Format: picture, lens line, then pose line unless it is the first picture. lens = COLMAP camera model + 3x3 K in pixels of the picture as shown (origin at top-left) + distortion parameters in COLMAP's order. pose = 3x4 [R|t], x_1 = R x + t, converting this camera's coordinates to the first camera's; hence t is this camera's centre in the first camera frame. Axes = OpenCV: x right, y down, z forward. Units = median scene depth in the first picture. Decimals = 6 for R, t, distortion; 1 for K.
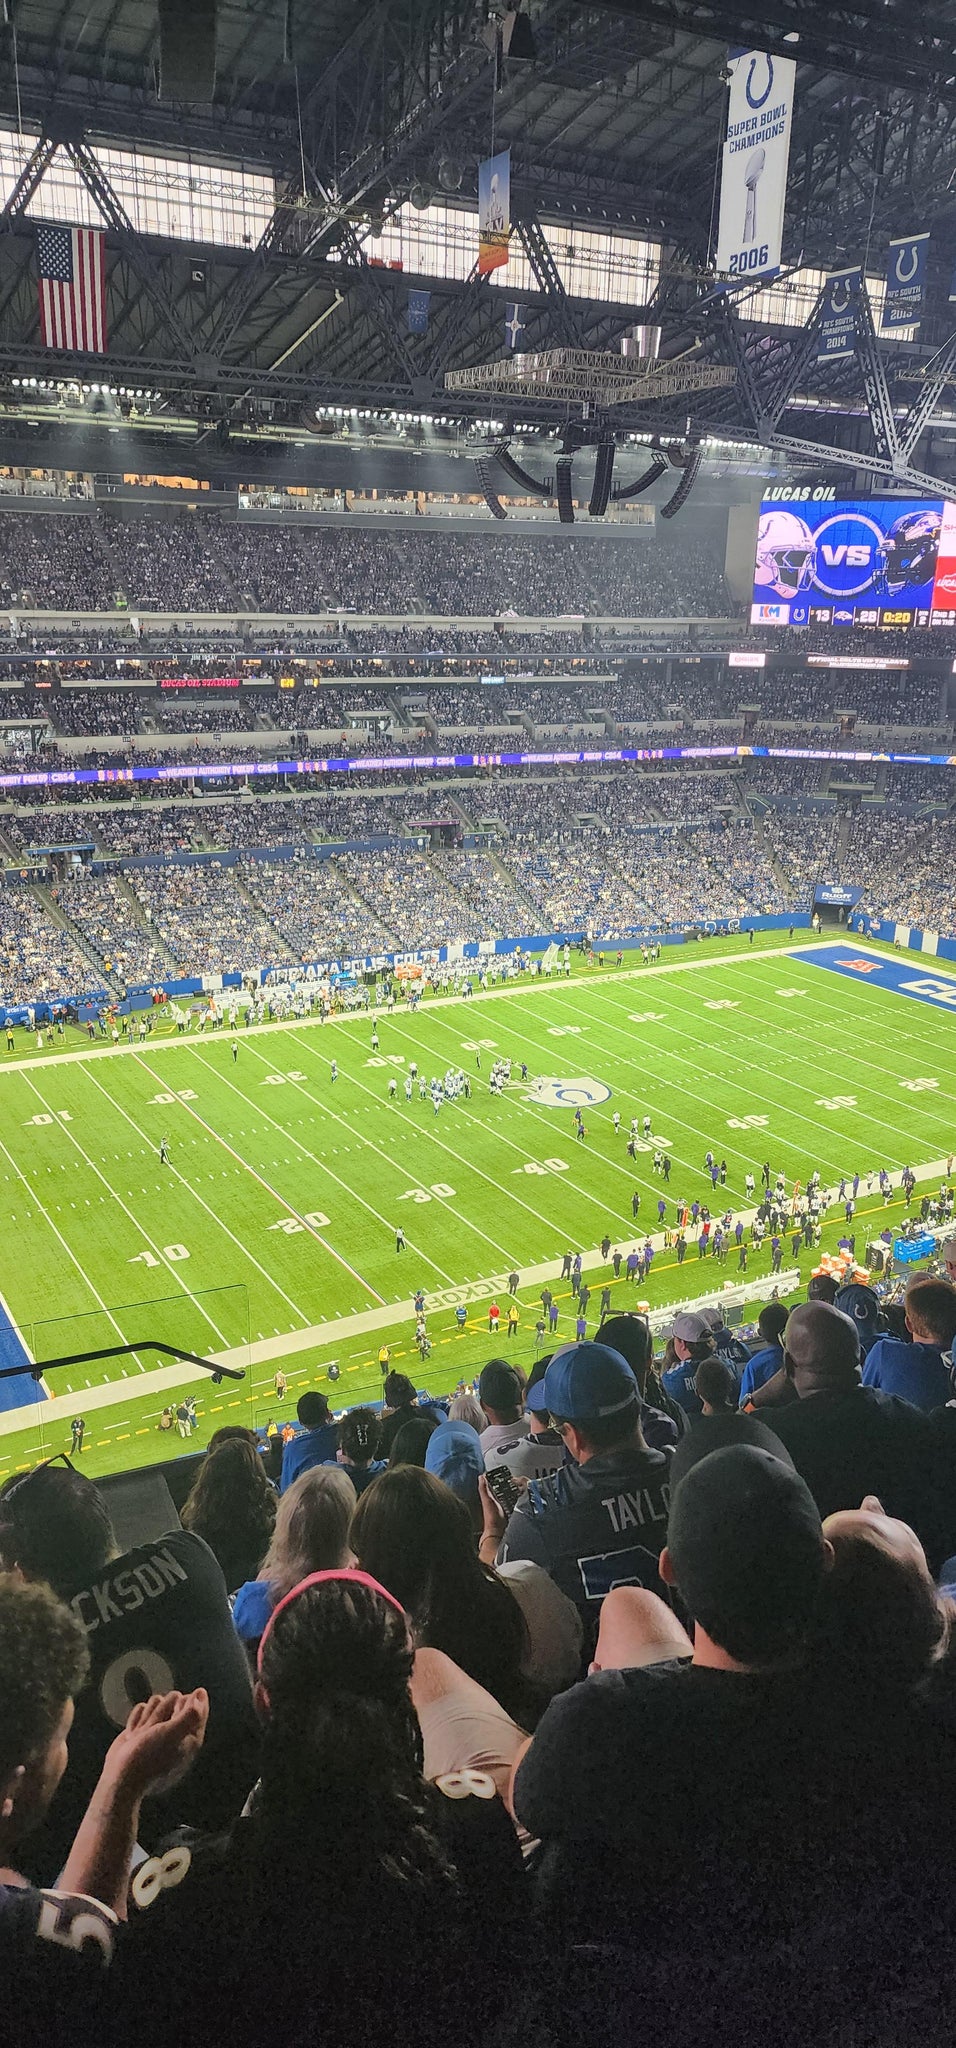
lens RADIAL K [[1369.5, 0, 481.6], [0, 1369.5, 1018.0], [0, 0, 1]] dist [0.088950, -0.077532]
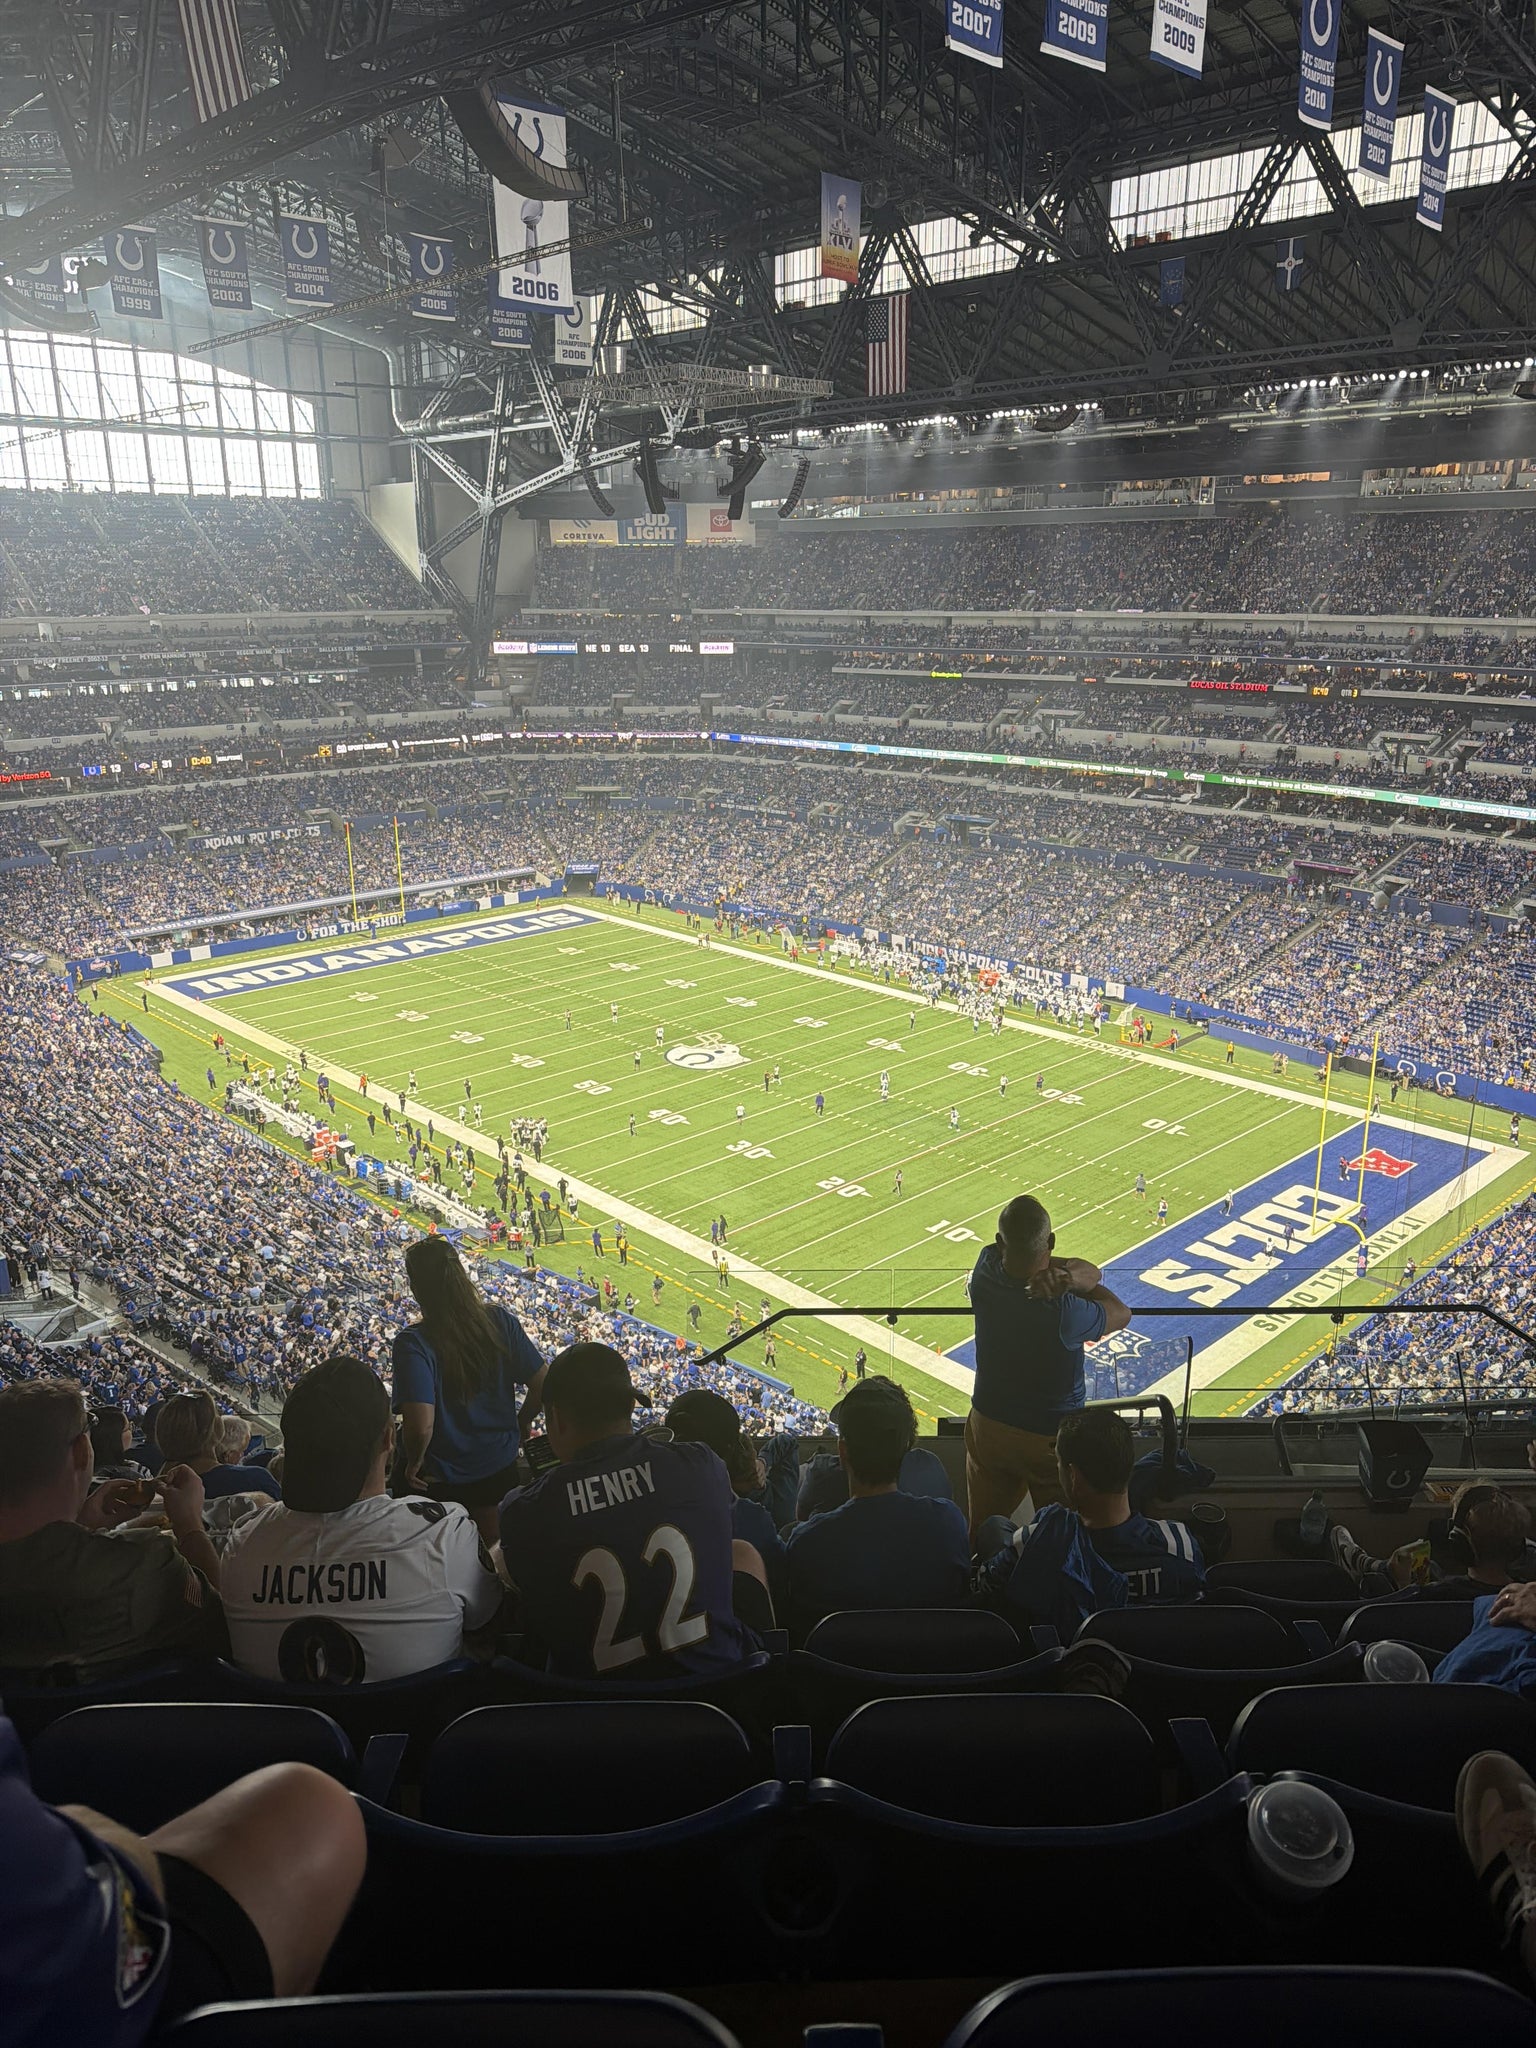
lens RADIAL K [[1425.0, 0, 763.3], [0, 1425.0, 1022.1], [0, 0, 1]] dist [0.144169, -0.236623]
pose [[0.229335, 0.267451, -0.935882, 0.809311], [-0.285768, 0.937636, 0.197926, -0.148669], [0.930452, 0.222054, 0.291462, 0.522125]]
